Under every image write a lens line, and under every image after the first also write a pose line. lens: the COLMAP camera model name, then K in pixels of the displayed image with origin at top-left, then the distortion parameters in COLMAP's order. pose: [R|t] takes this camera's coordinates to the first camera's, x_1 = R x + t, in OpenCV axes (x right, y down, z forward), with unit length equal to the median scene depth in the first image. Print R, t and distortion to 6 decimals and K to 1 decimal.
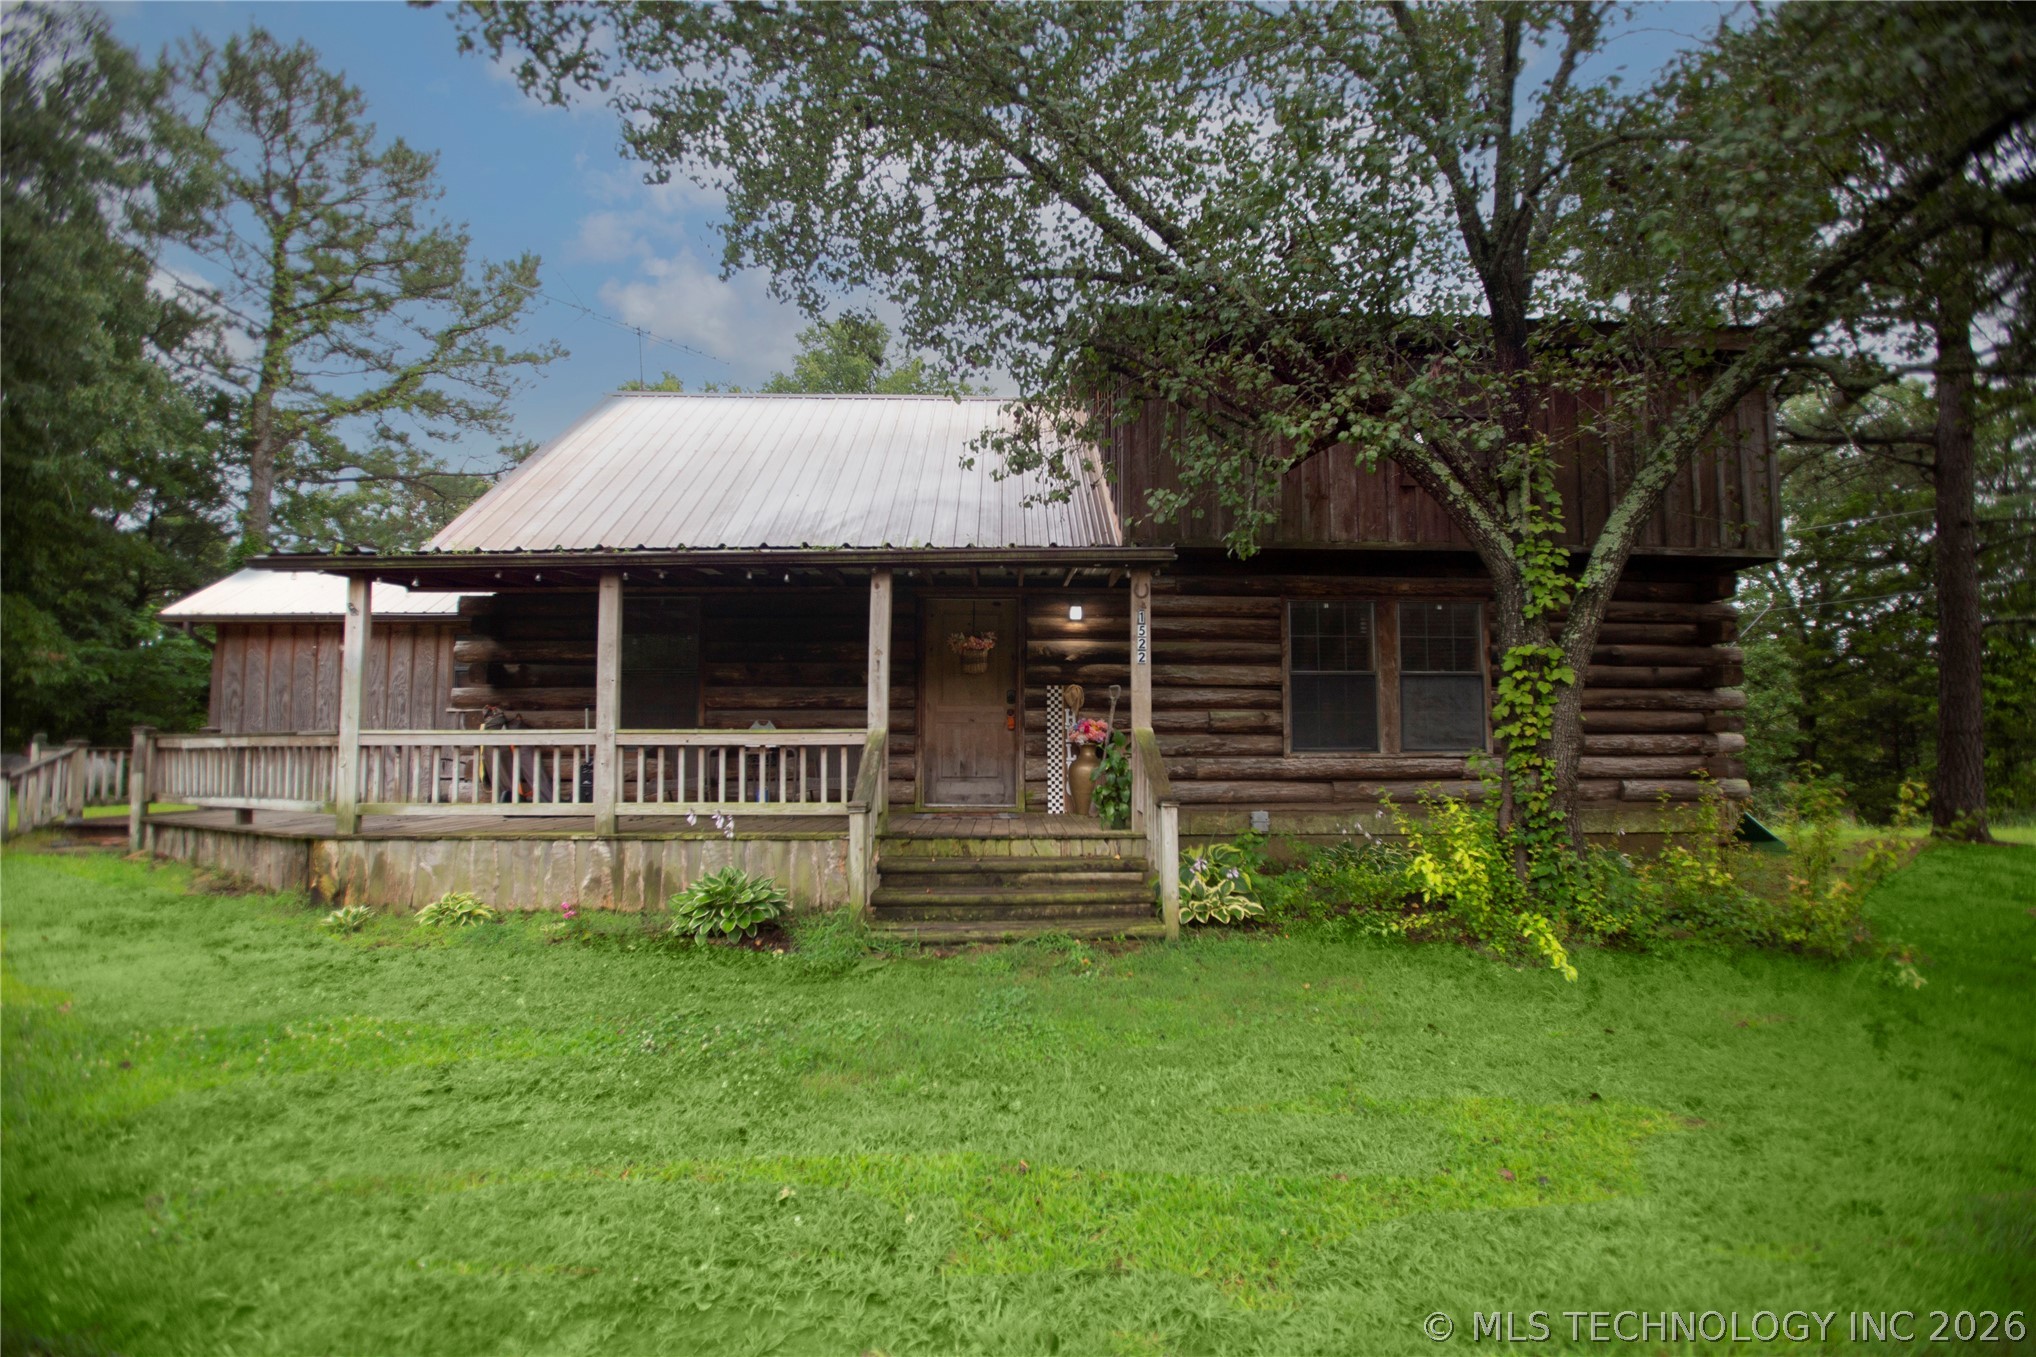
lens RADIAL K [[935.5, 0, 1030.6], [0, 935.5, 682.5], [0, 0, 1]] dist [-0.080765, 0.038610]
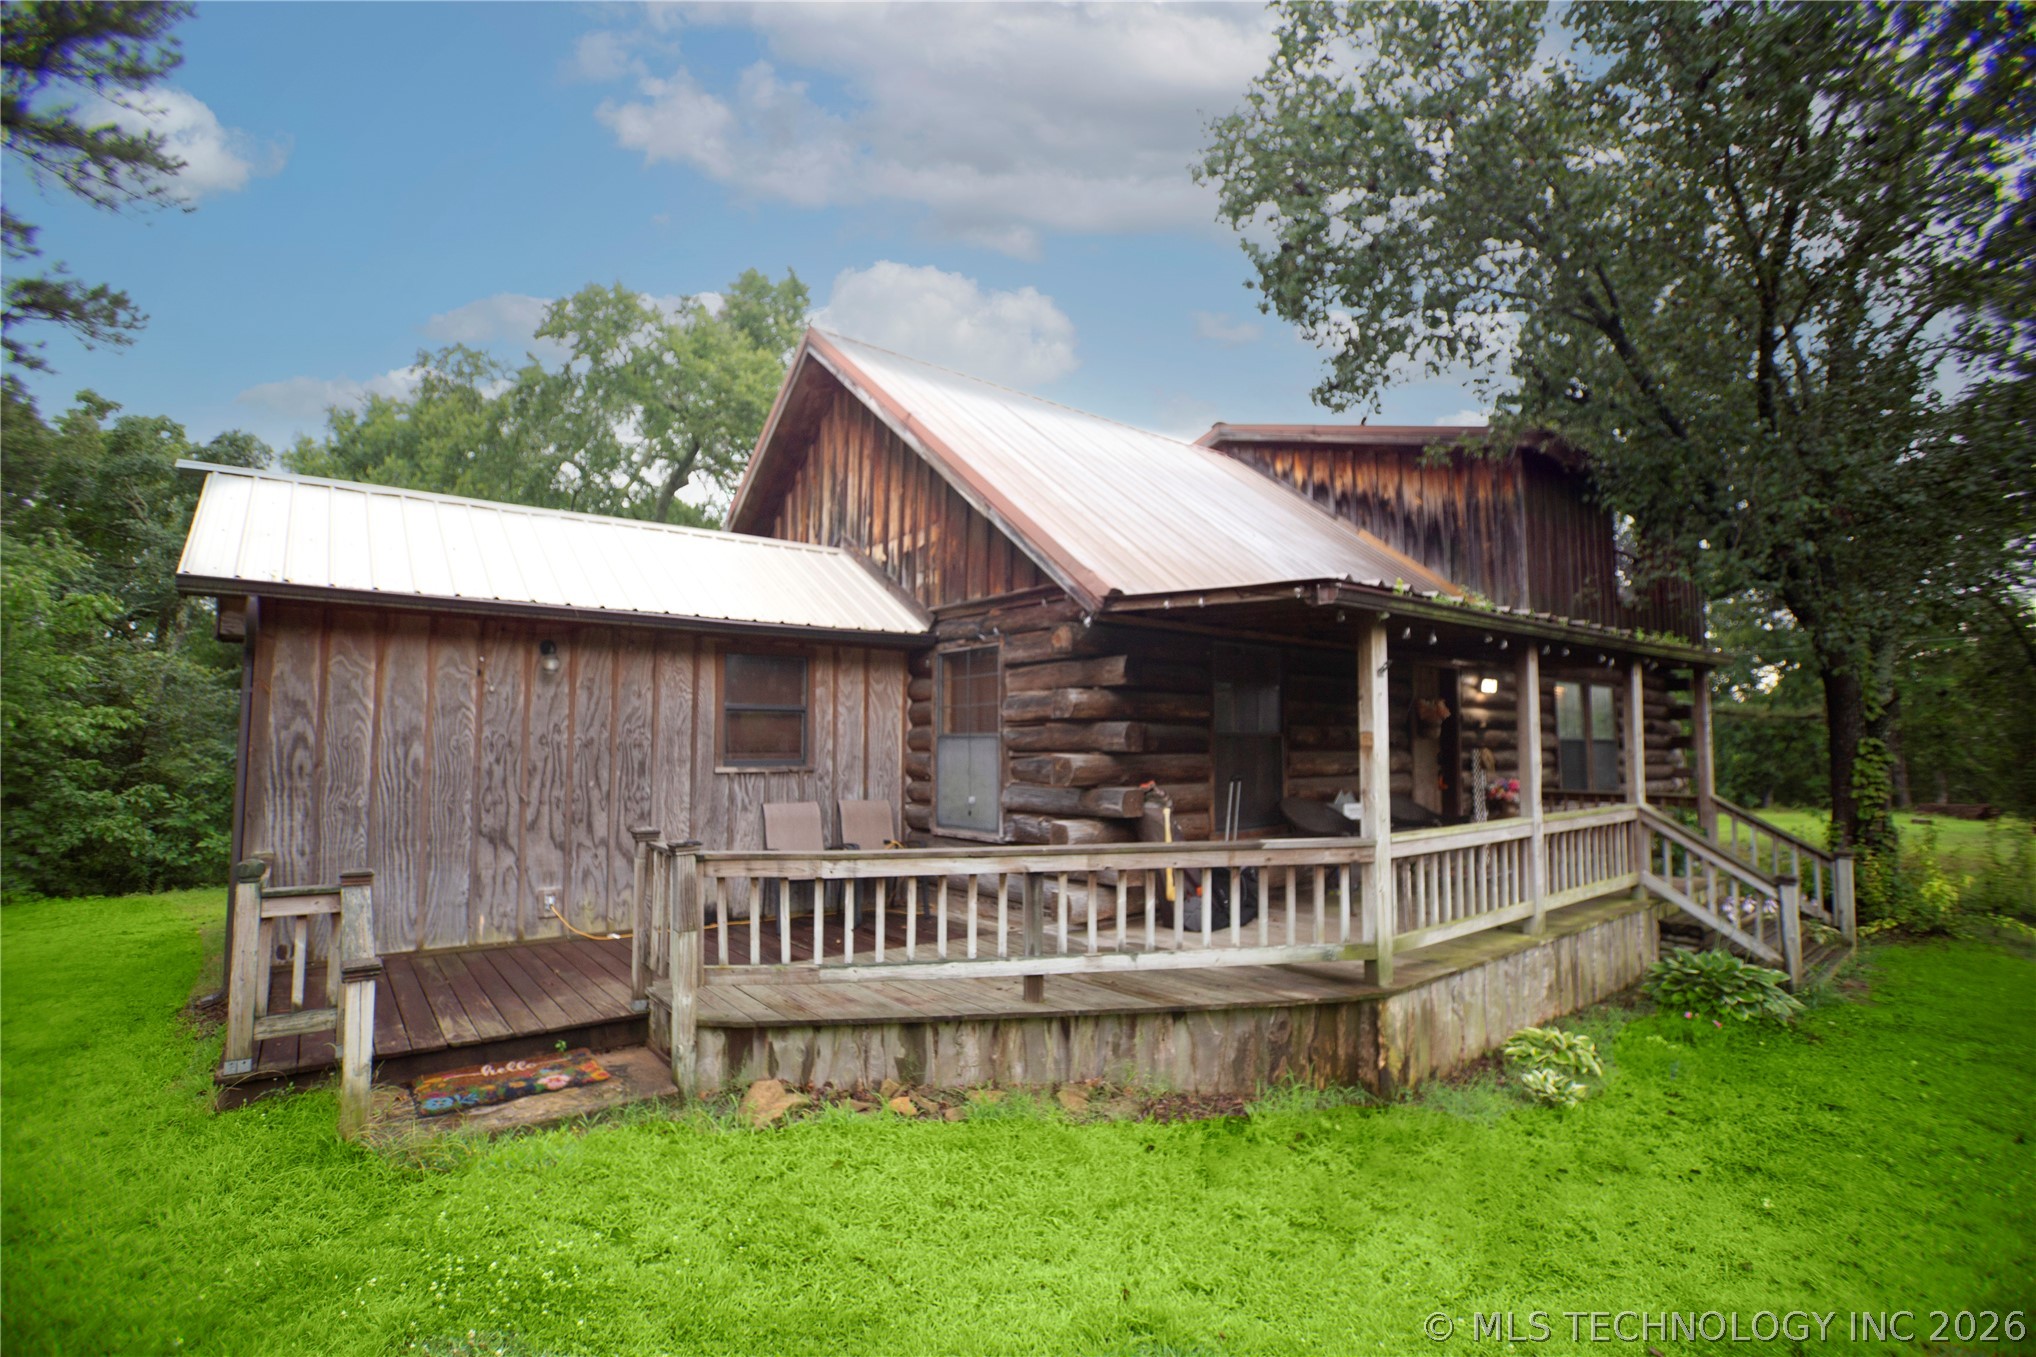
lens RADIAL K [[929.0, 0, 1014.4], [0, 929.0, 674.0], [0, 0, 1]] dist [-0.067982, 0.025684]
pose [[0.806808, 0.048724, 0.588801, -1.345885], [-0.040002, 0.998812, -0.027839, -0.043563], [-0.589458, -0.001092, 0.807799, 0.554863]]
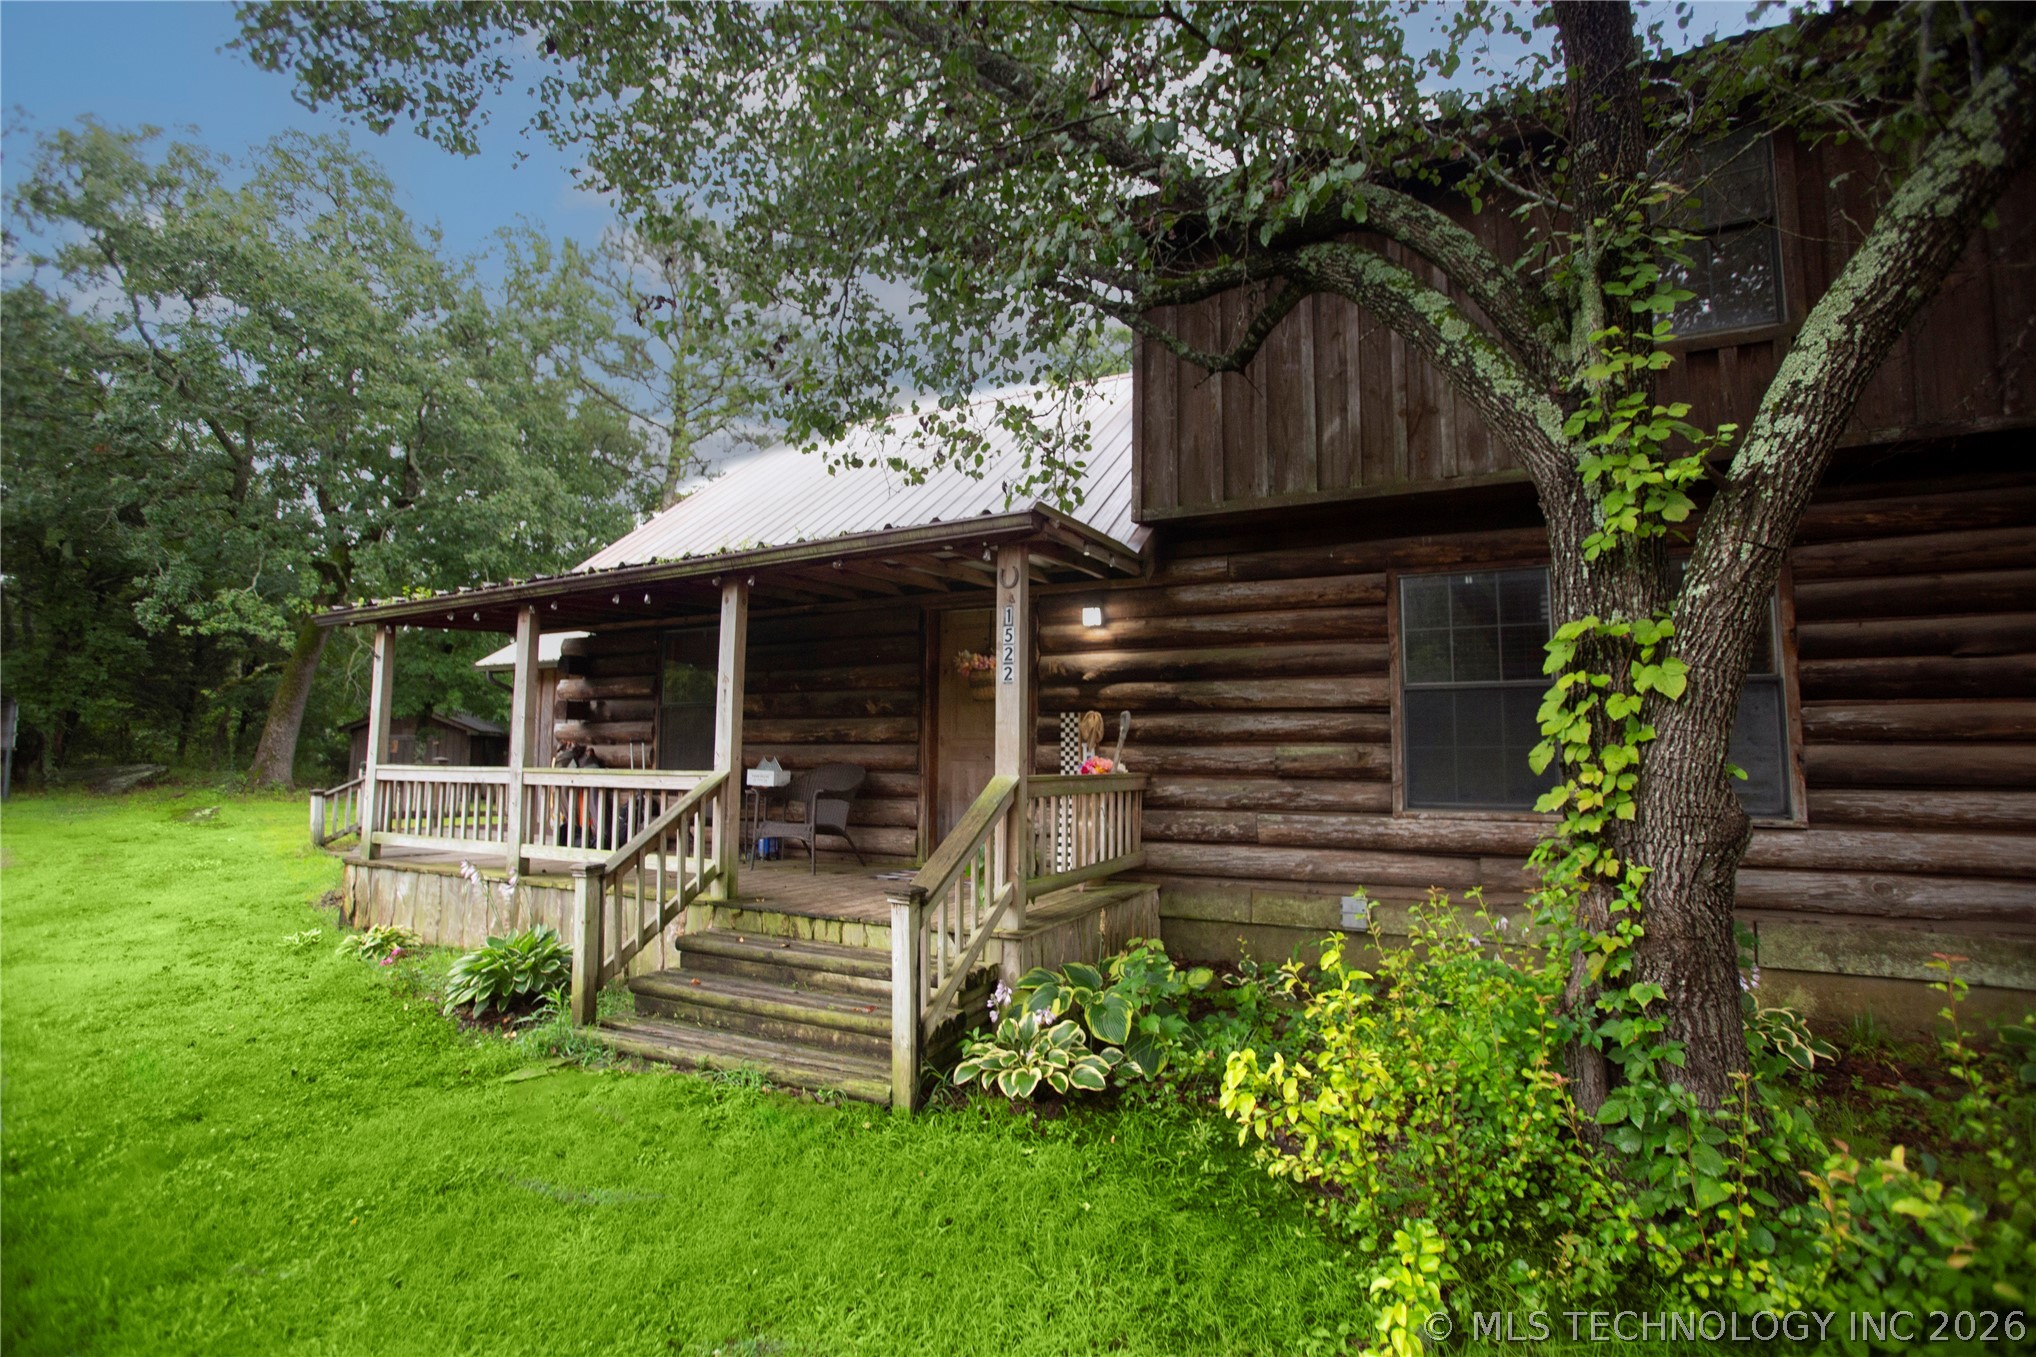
lens RADIAL K [[920.3, 0, 1013.4], [0, 920.3, 676.0], [0, 0, 1]] dist [-0.086808, 0.041190]
pose [[0.877765, -0.036077, -0.477730, 0.436126], [0.020729, 0.999087, -0.037361, 0.000347], [0.478642, 0.022891, 0.877712, 0.394642]]
